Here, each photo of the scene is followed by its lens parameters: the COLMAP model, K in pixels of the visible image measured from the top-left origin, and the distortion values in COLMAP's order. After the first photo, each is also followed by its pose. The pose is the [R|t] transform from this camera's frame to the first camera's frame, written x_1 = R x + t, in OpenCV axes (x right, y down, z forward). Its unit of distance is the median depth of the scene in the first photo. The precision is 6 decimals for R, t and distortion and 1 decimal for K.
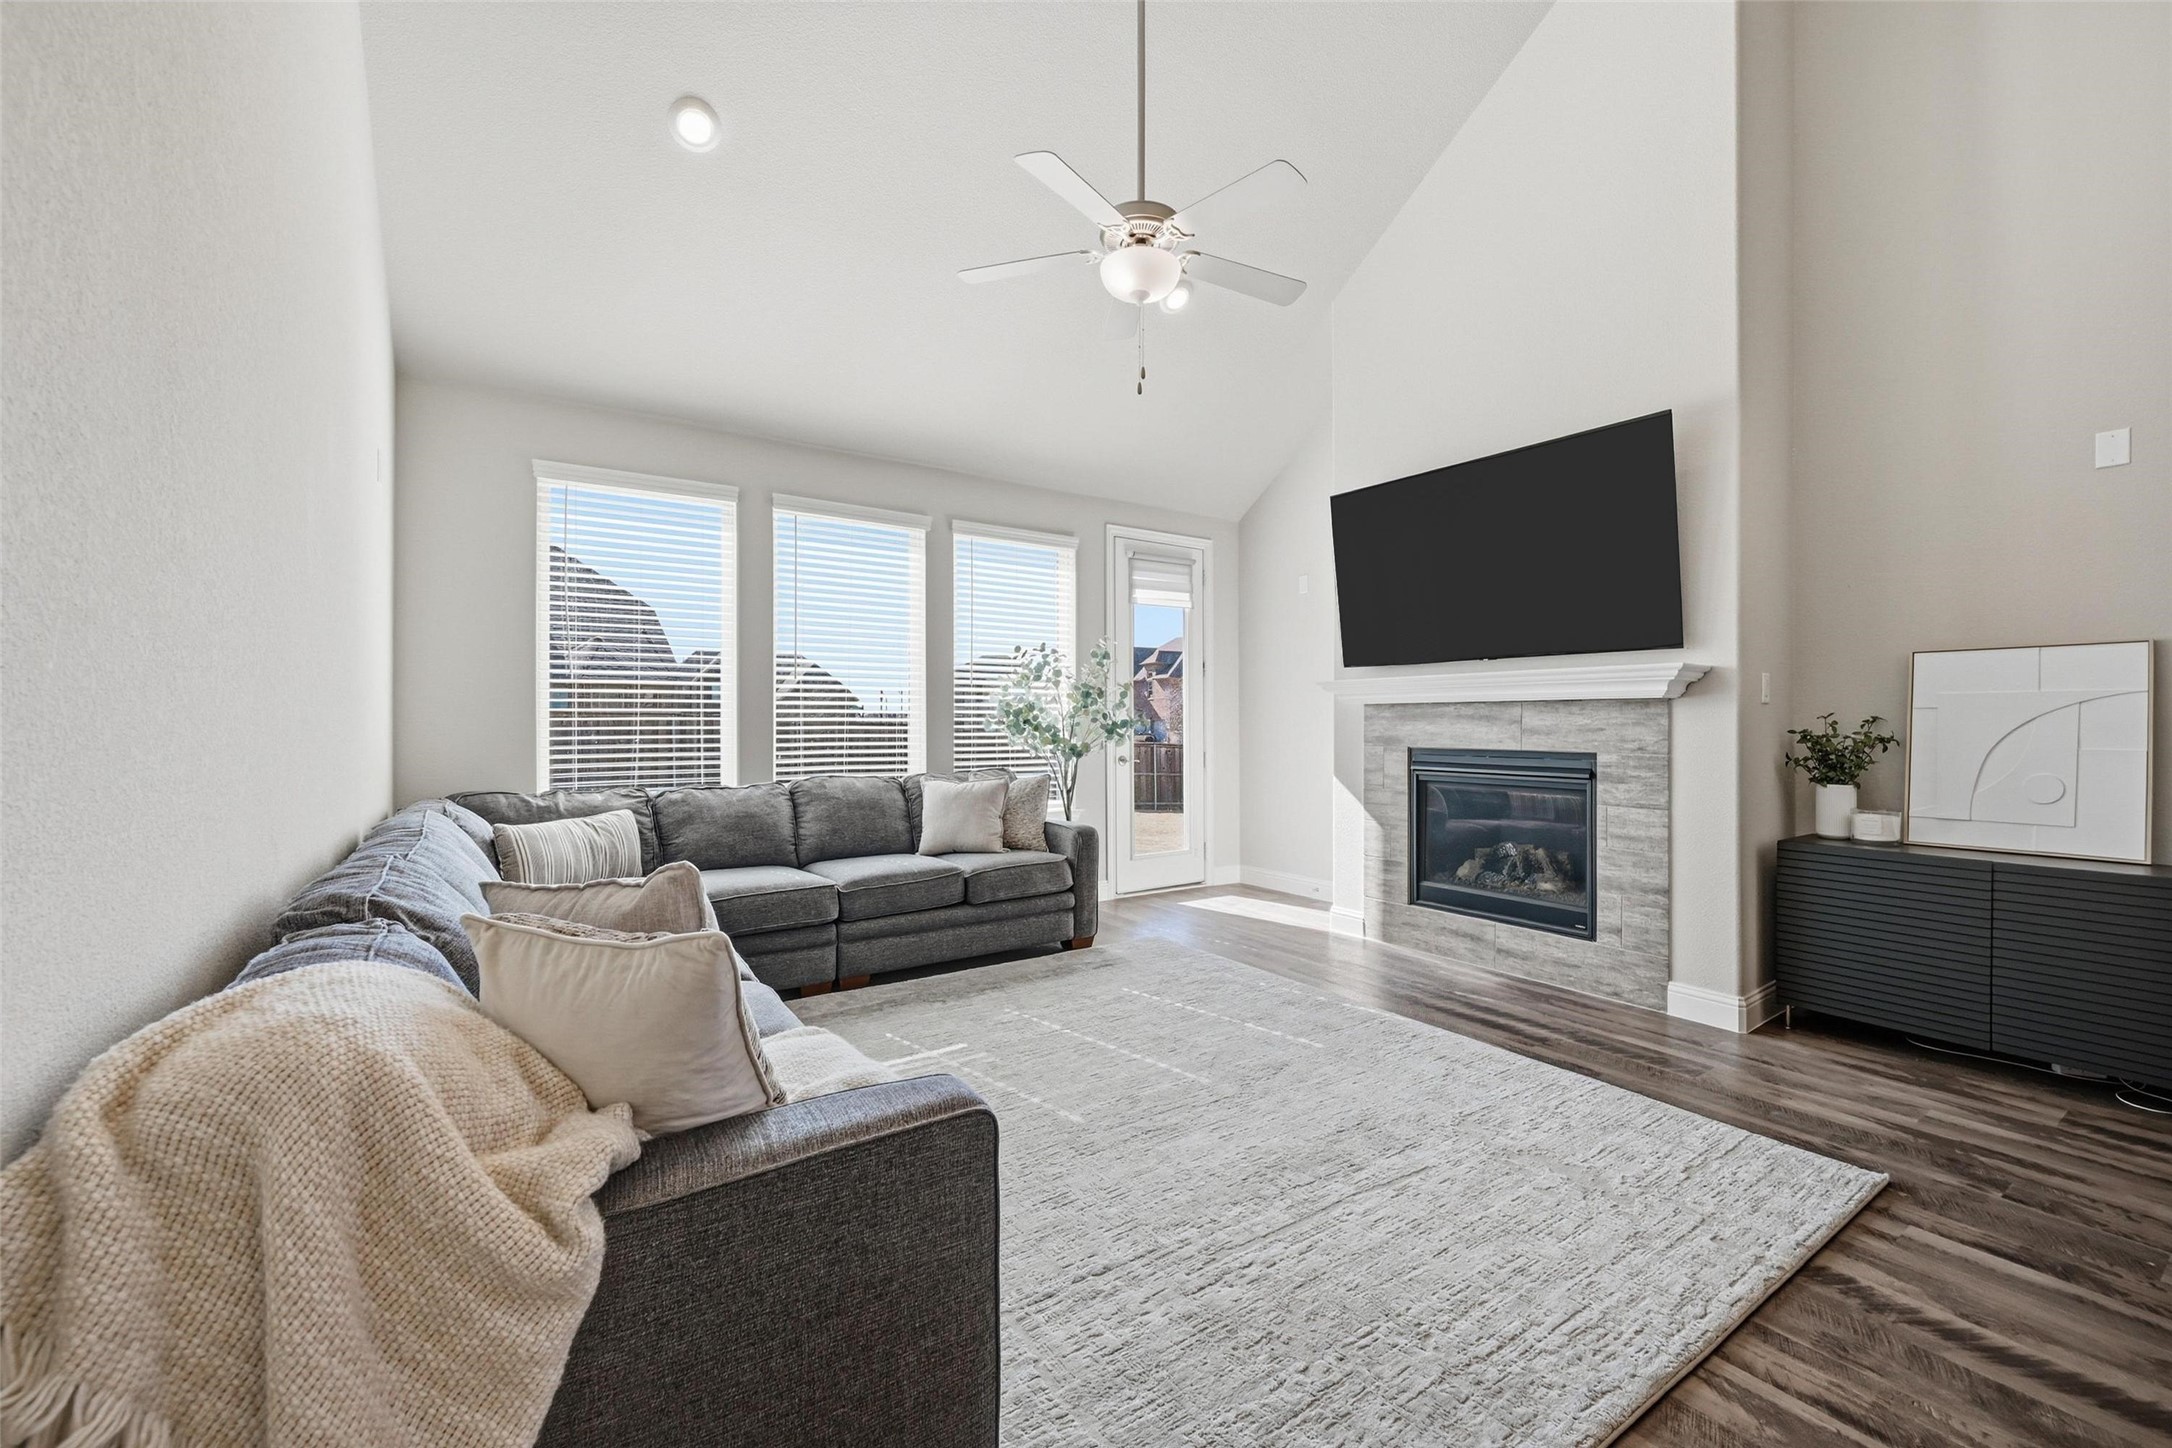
lens RADIAL K [[865.8, 0, 1092.6], [0, 865.8, 722.0], [0, 0, 1]] dist [-0.000013, 0.000196]
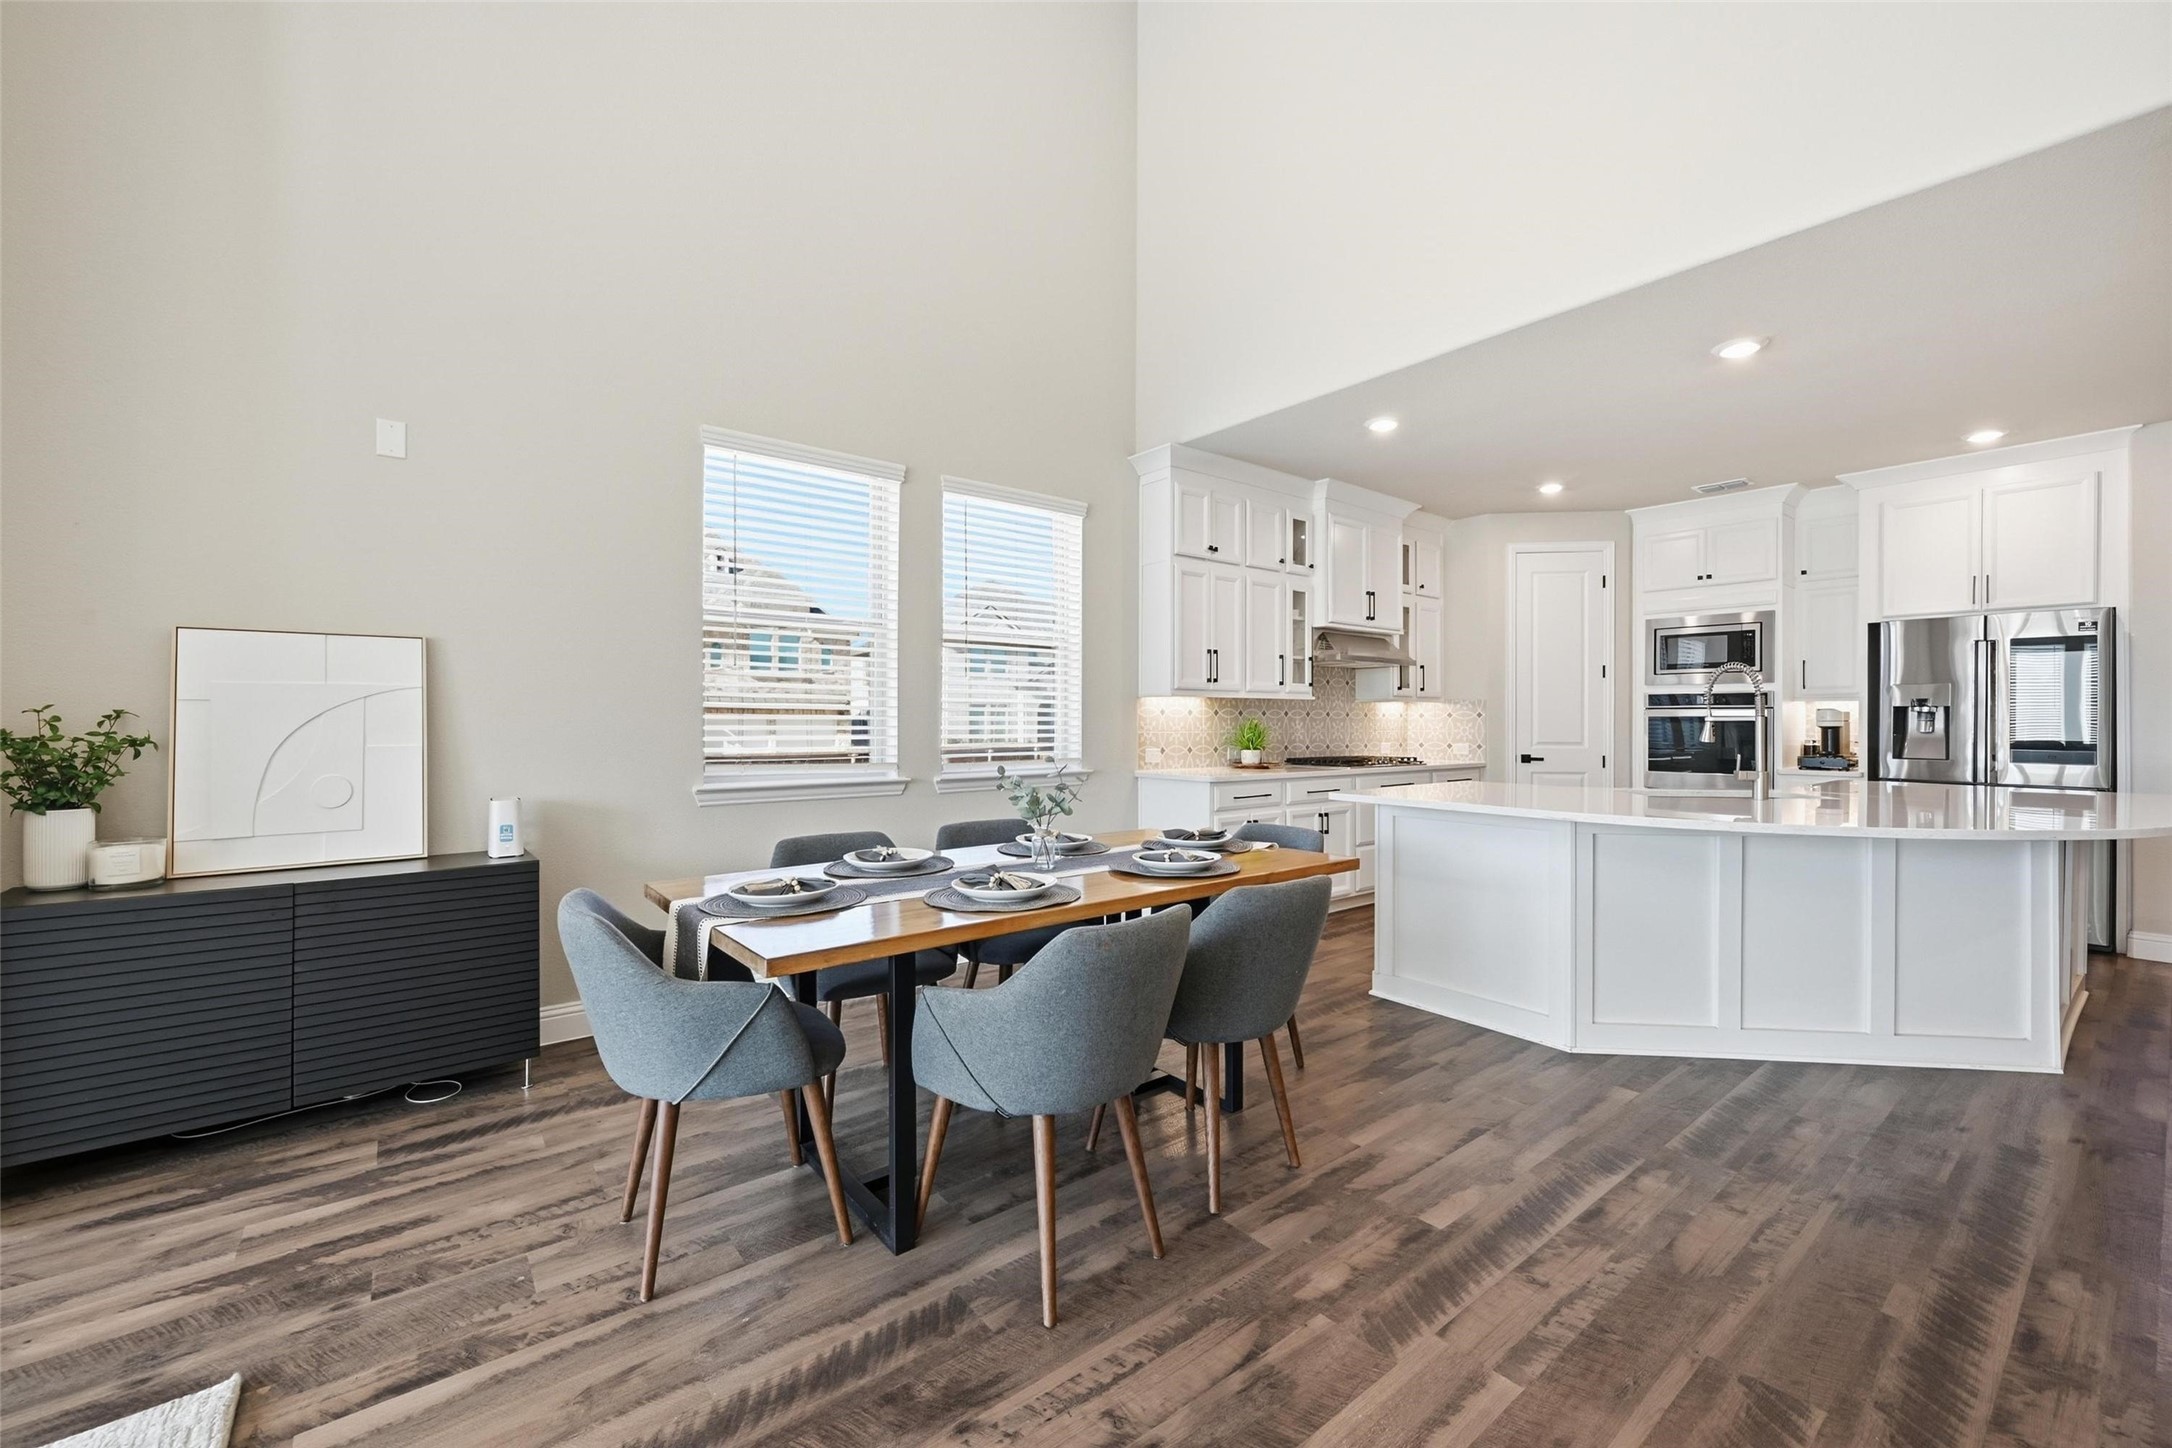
lens RADIAL K [[865.8, 0, 1091.1], [0, 865.8, 720.1], [0, 0, 1]] dist [-0.000013, 0.000196]
pose [[-0.077791, -0.003703, 0.996963, 0.114402], [-0.001420, 0.999992, 0.003604, -0.001812], [-0.996969, -0.001135, -0.077795, 0.240699]]
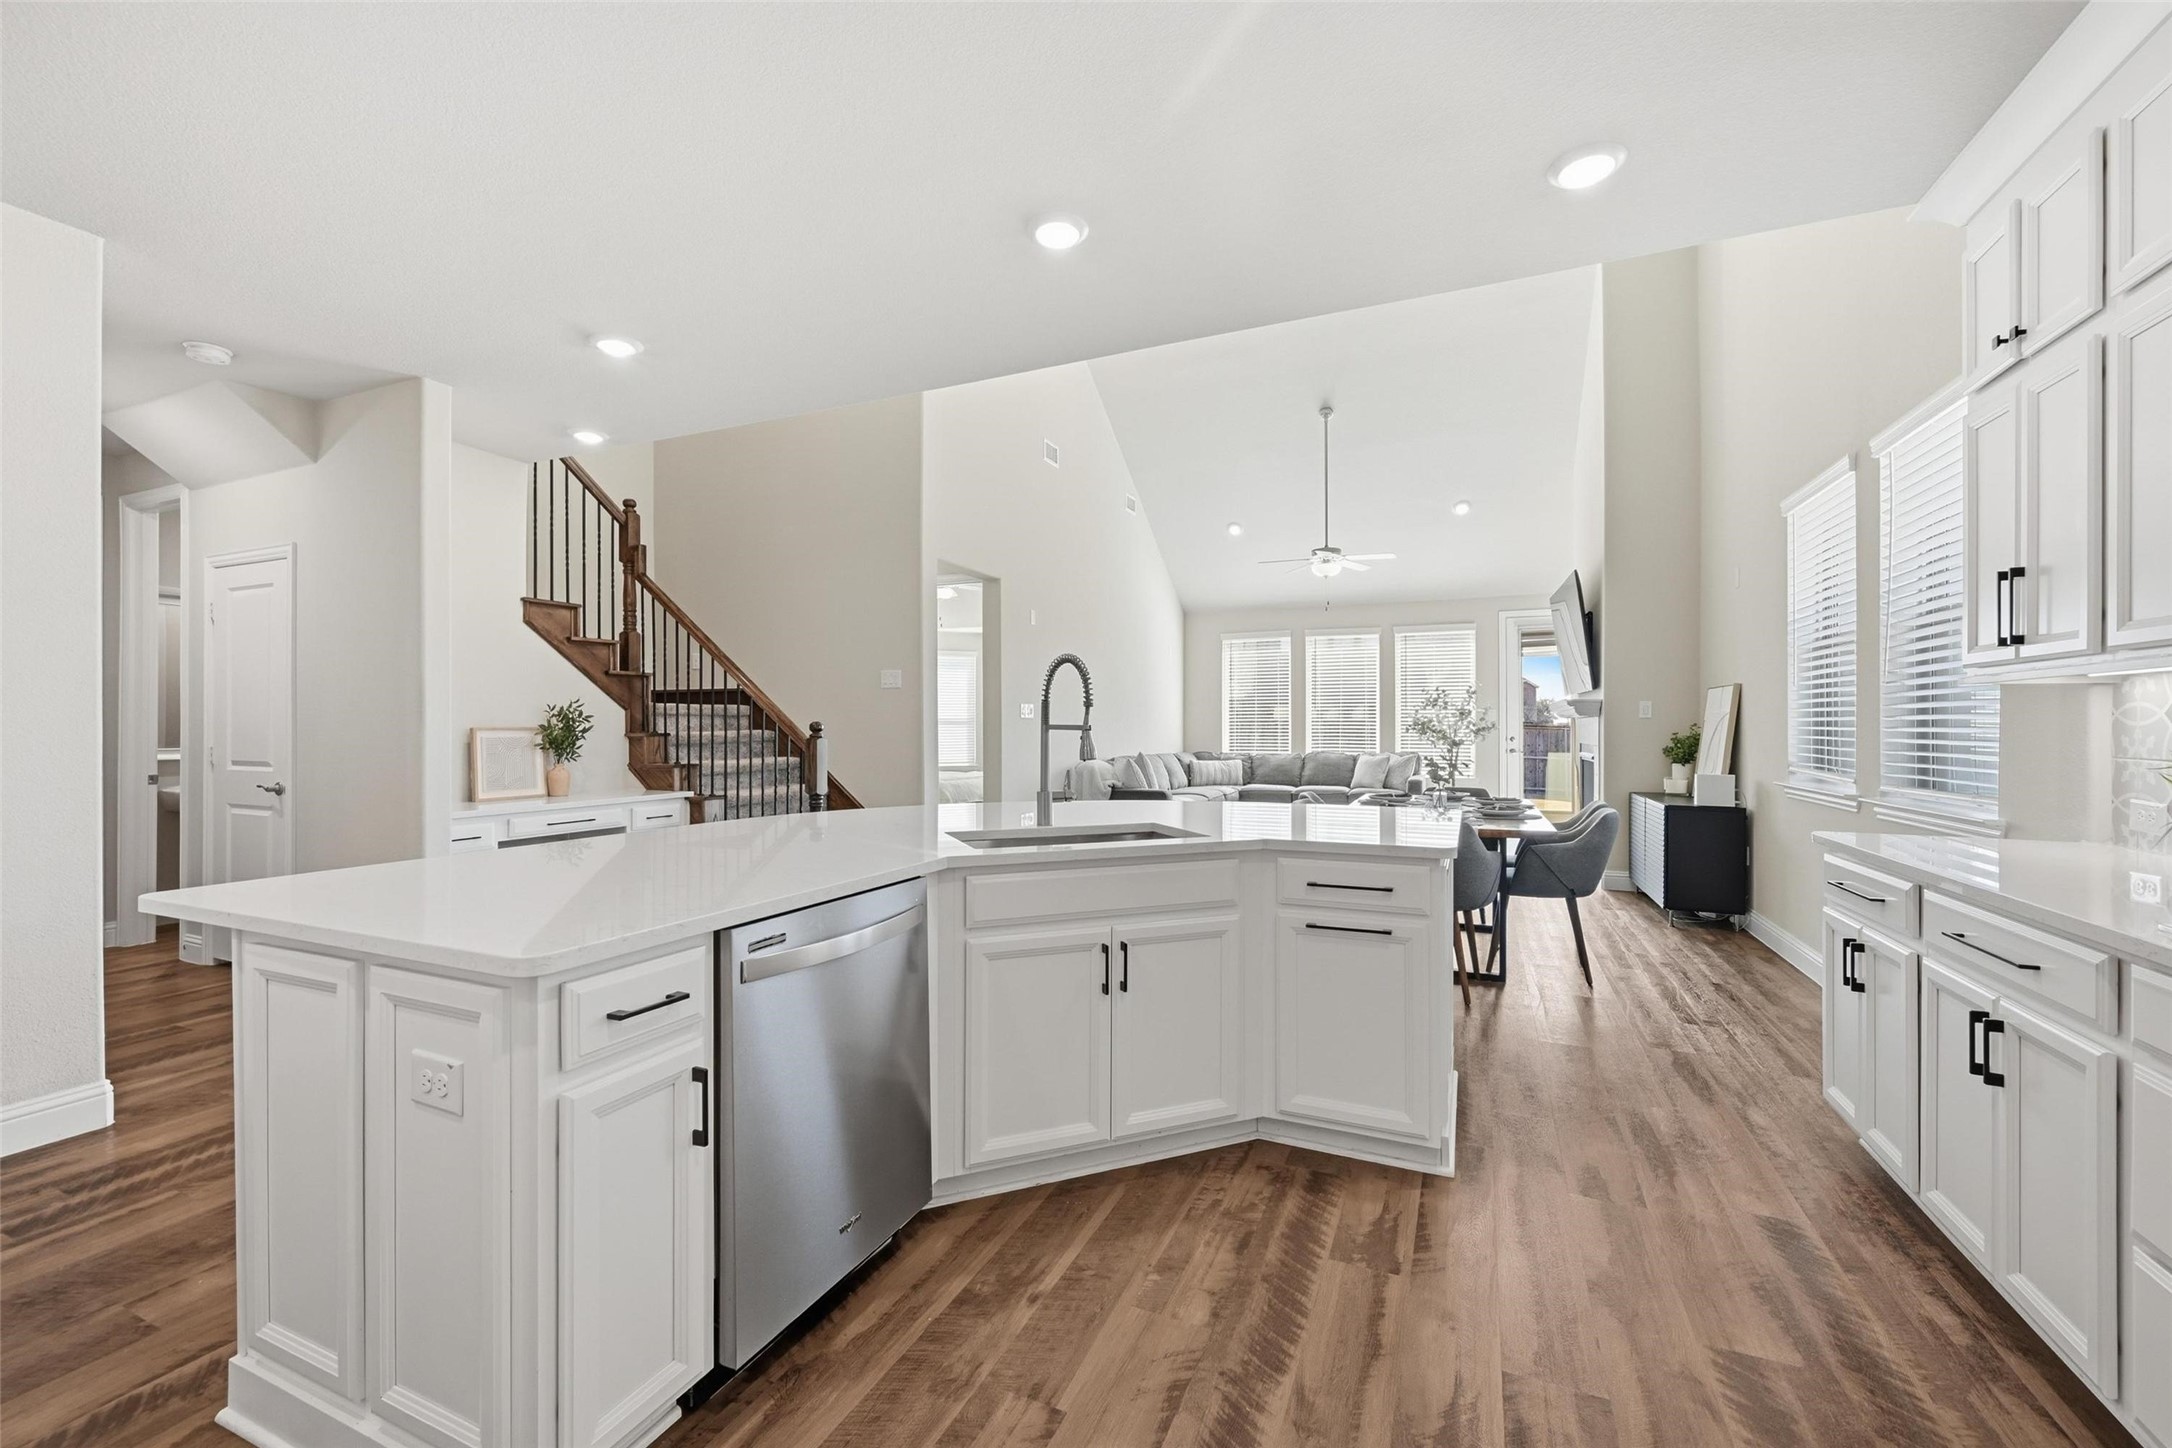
lens RADIAL K [[865.8, 0, 1089.4], [0, 865.8, 721.0], [0, 0, 1]] dist [-0.000013, 0.000196]
pose [[0.530171, -0.006839, -0.847863, 1.693896], [0.000046, 0.999968, -0.008037, -0.000684], [0.847891, 0.004222, 0.530154, -0.946982]]
